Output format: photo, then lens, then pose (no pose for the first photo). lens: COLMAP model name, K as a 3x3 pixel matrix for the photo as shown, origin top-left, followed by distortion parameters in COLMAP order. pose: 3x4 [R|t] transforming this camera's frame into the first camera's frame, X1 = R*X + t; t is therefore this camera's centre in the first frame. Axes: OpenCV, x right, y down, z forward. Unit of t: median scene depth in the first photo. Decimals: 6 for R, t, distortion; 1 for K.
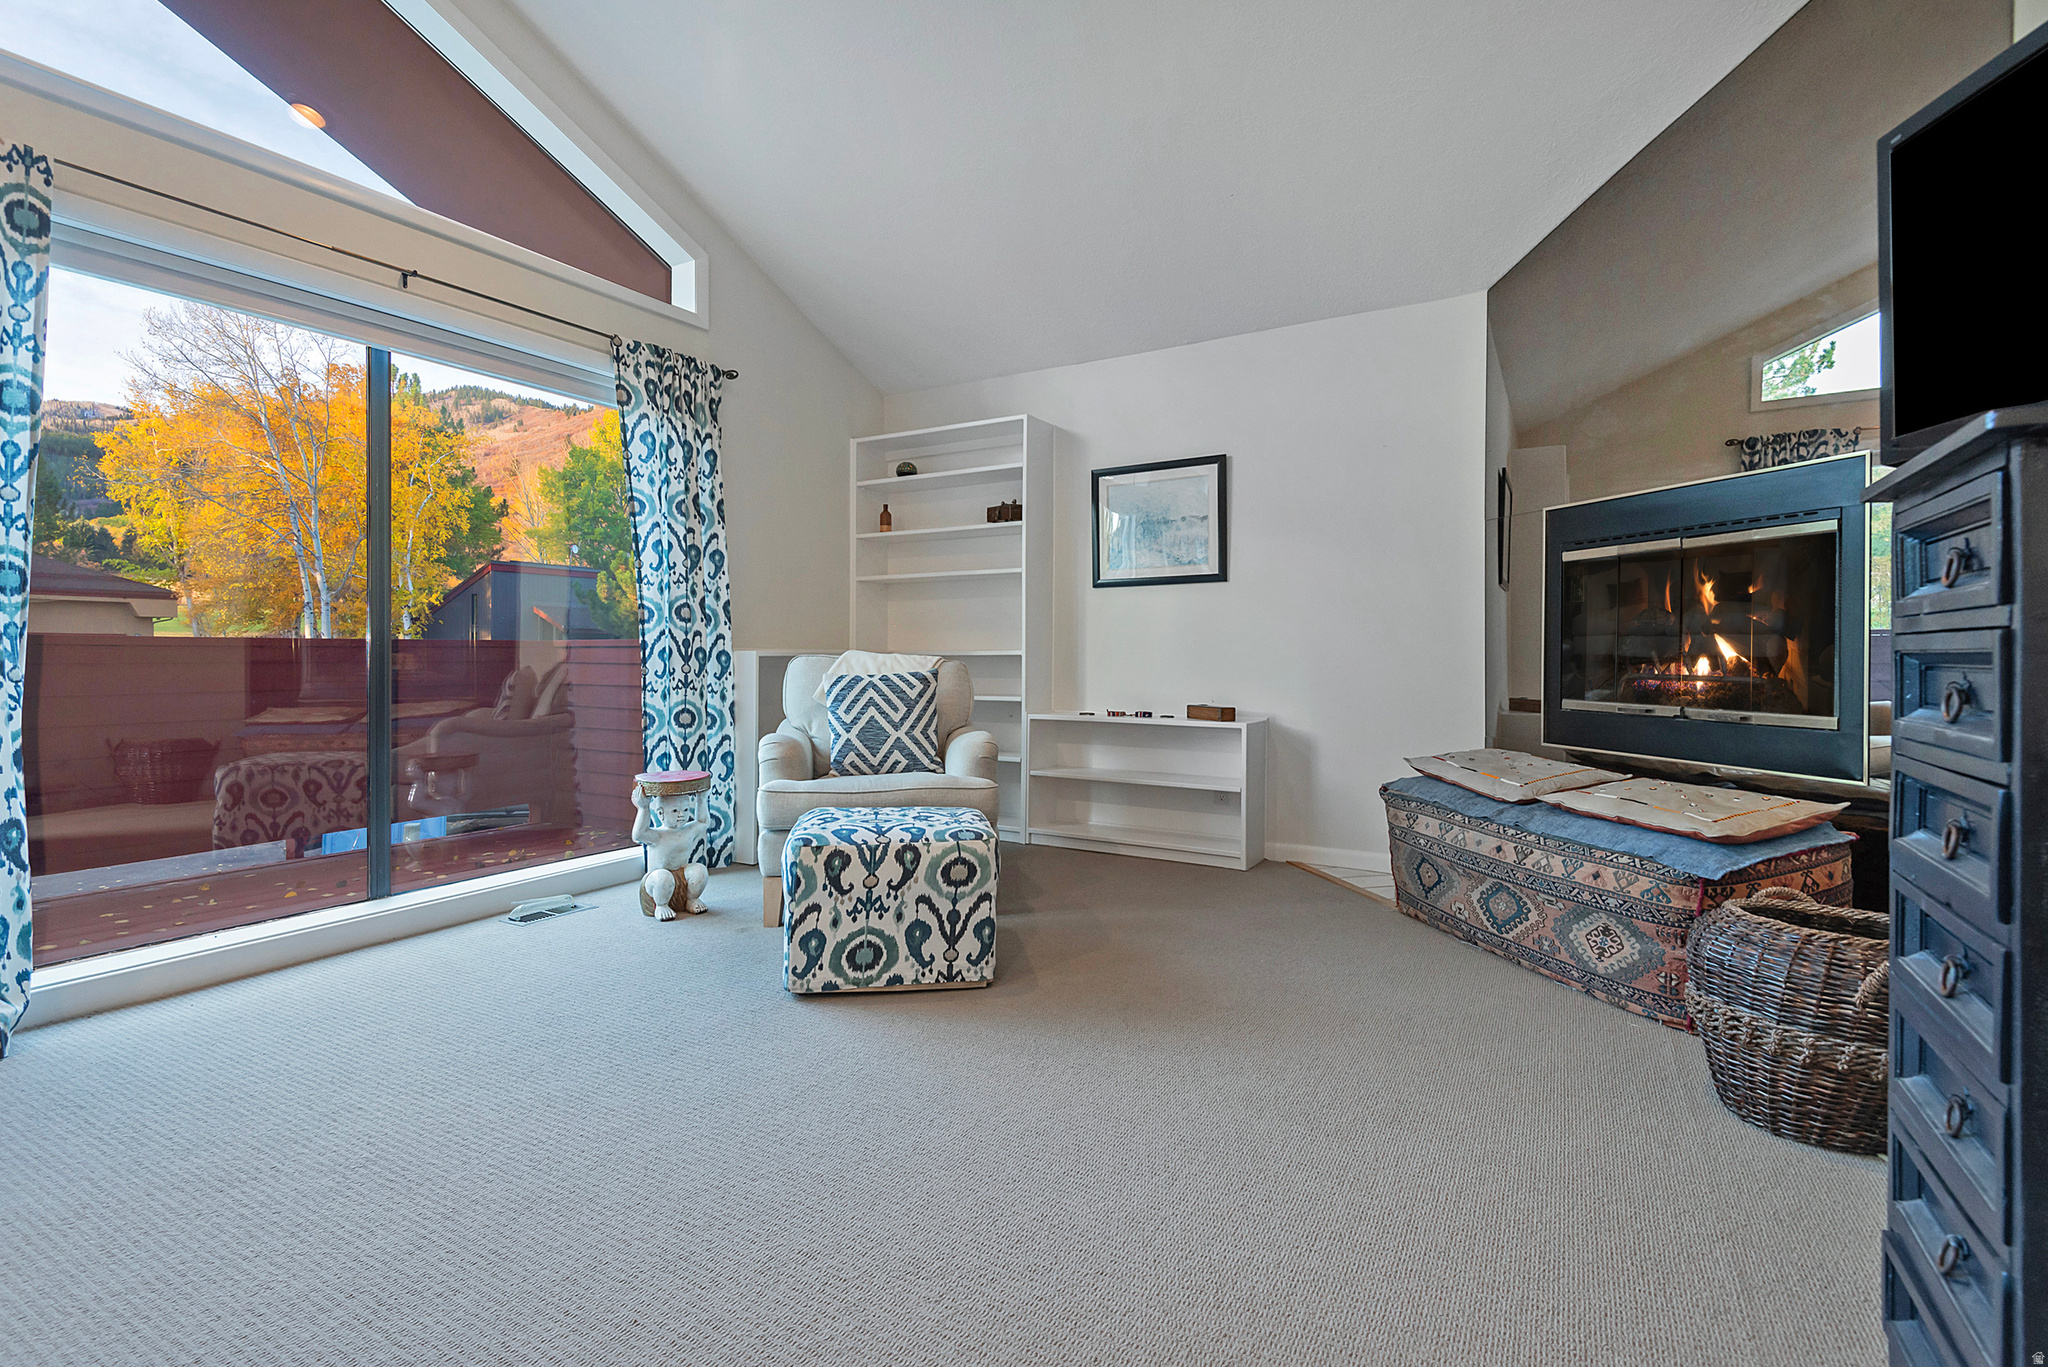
lens RADIAL K [[959.4, 0, 1023.0], [0, 959.4, 653.9], [0, 0, 1]] dist [0.032709, -0.000315]
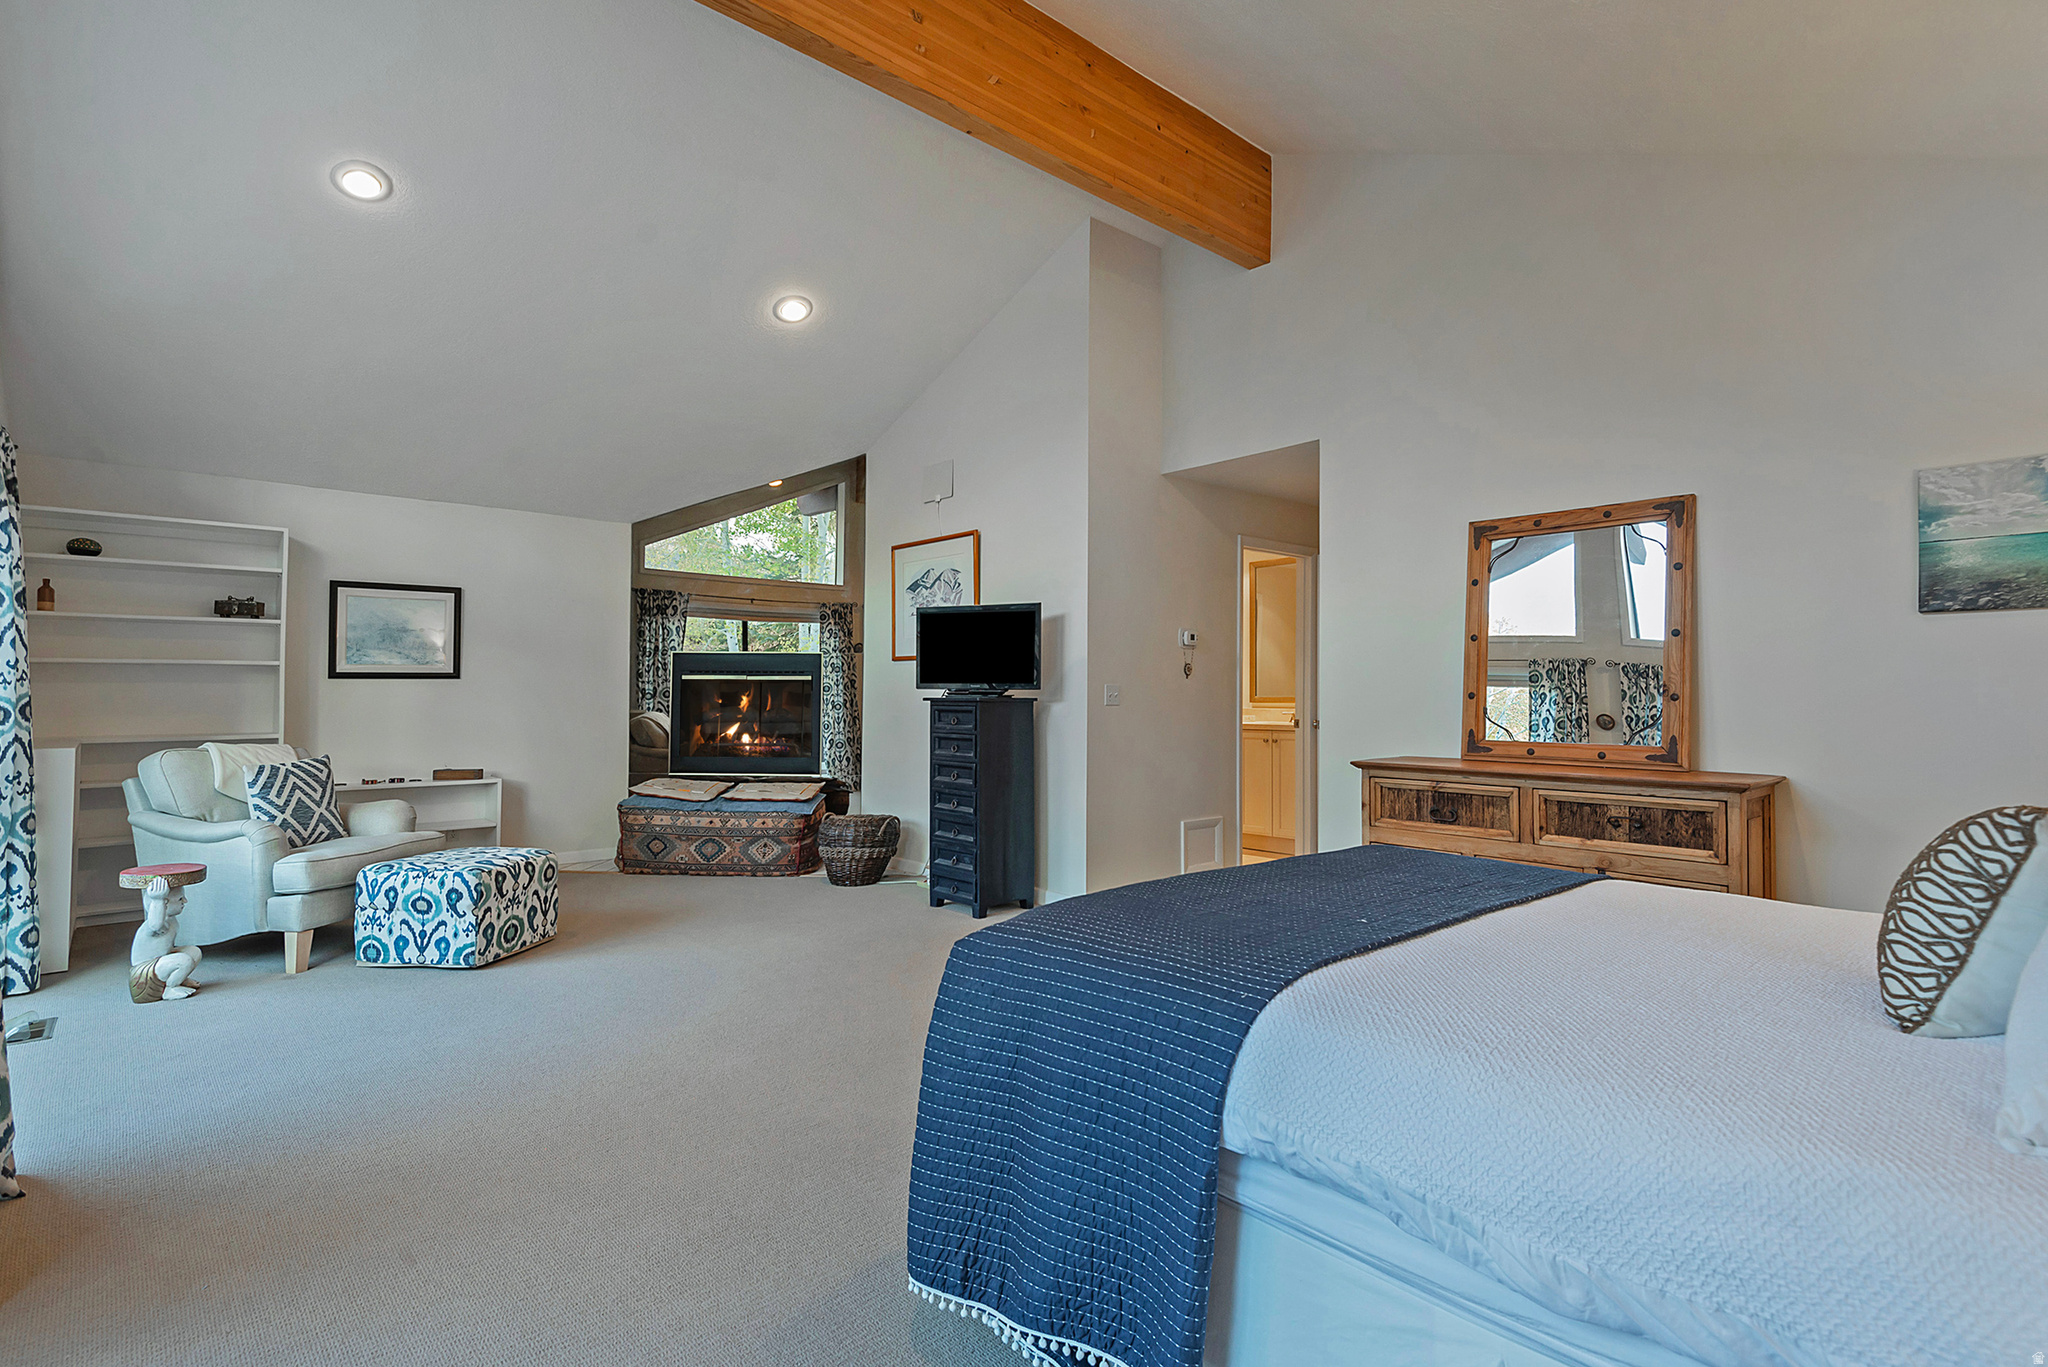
lens RADIAL K [[990.2, 0, 1029.8], [0, 990.2, 655.0], [0, 0, 1]] dist [0.001941, -0.000343]
pose [[0.283727, 0.033458, 0.958321, -1.096785], [-0.000245, 0.999394, -0.034820, -0.070942], [-0.958905, 0.009645, 0.283563, -0.231157]]
